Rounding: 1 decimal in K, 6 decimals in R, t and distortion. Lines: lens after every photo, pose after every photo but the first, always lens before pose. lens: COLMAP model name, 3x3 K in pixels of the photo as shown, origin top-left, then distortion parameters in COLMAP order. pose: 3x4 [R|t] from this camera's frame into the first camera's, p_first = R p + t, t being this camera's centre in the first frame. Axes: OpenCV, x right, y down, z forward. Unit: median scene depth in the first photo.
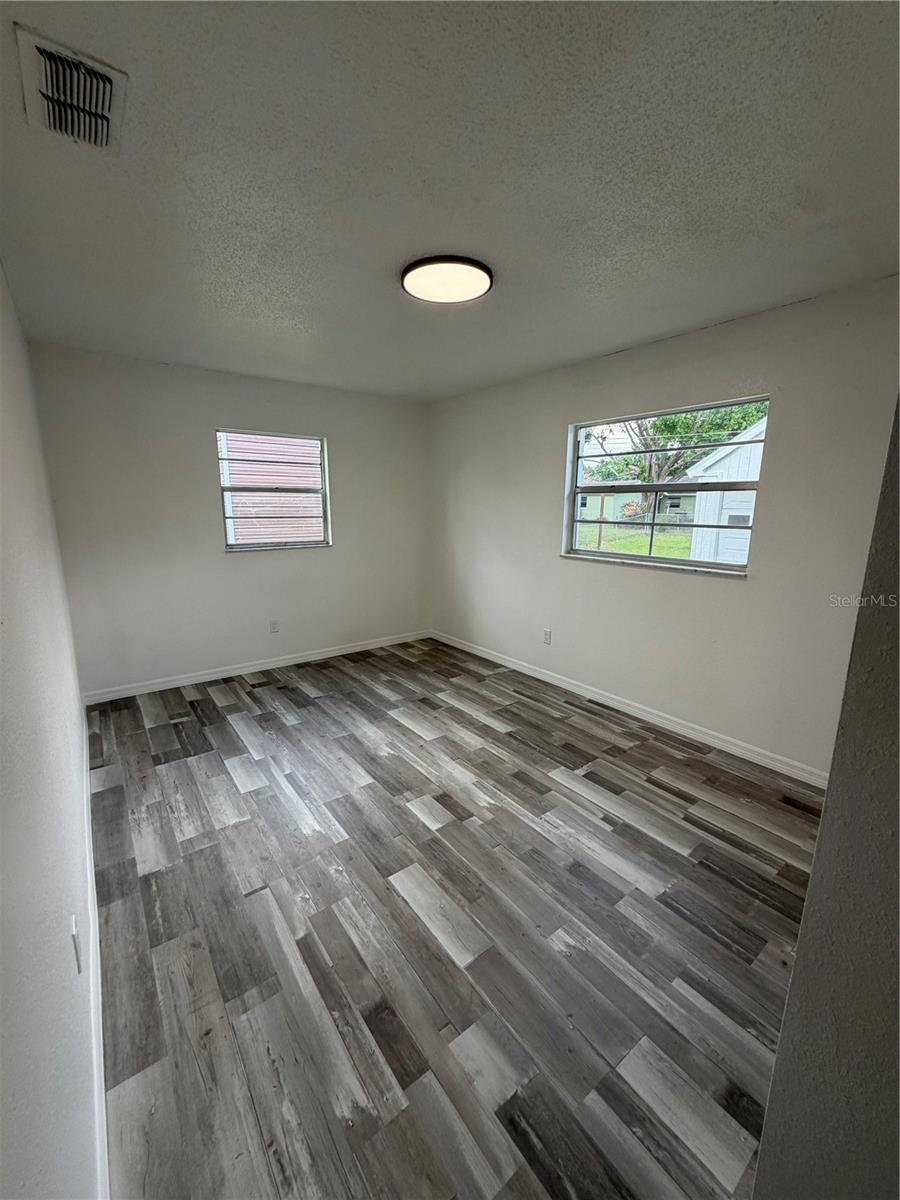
lens RADIAL K [[482.8, 0, 455.2], [0, 482.8, 597.7], [0, 0, 1]] dist [0.001386, 0.000037]
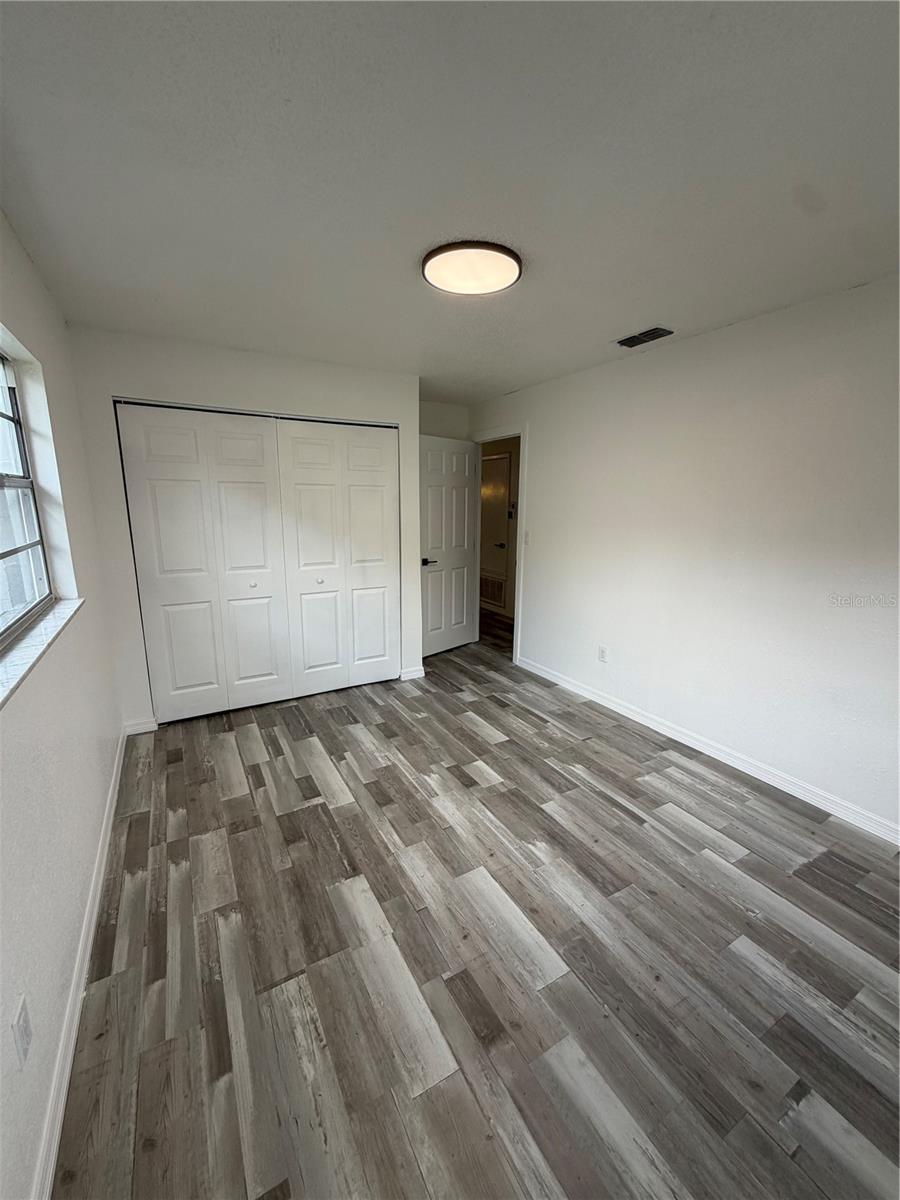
lens RADIAL K [[482.8, 0, 456.4], [0, 482.8, 600.3], [0, 0, 1]] dist [0.001386, 0.000037]
pose [[-0.992327, -0.035230, 0.118514, -0.102173], [0.013896, 0.920690, 0.390047, -0.356336], [-0.122856, 0.388701, -0.913136, 1.713584]]
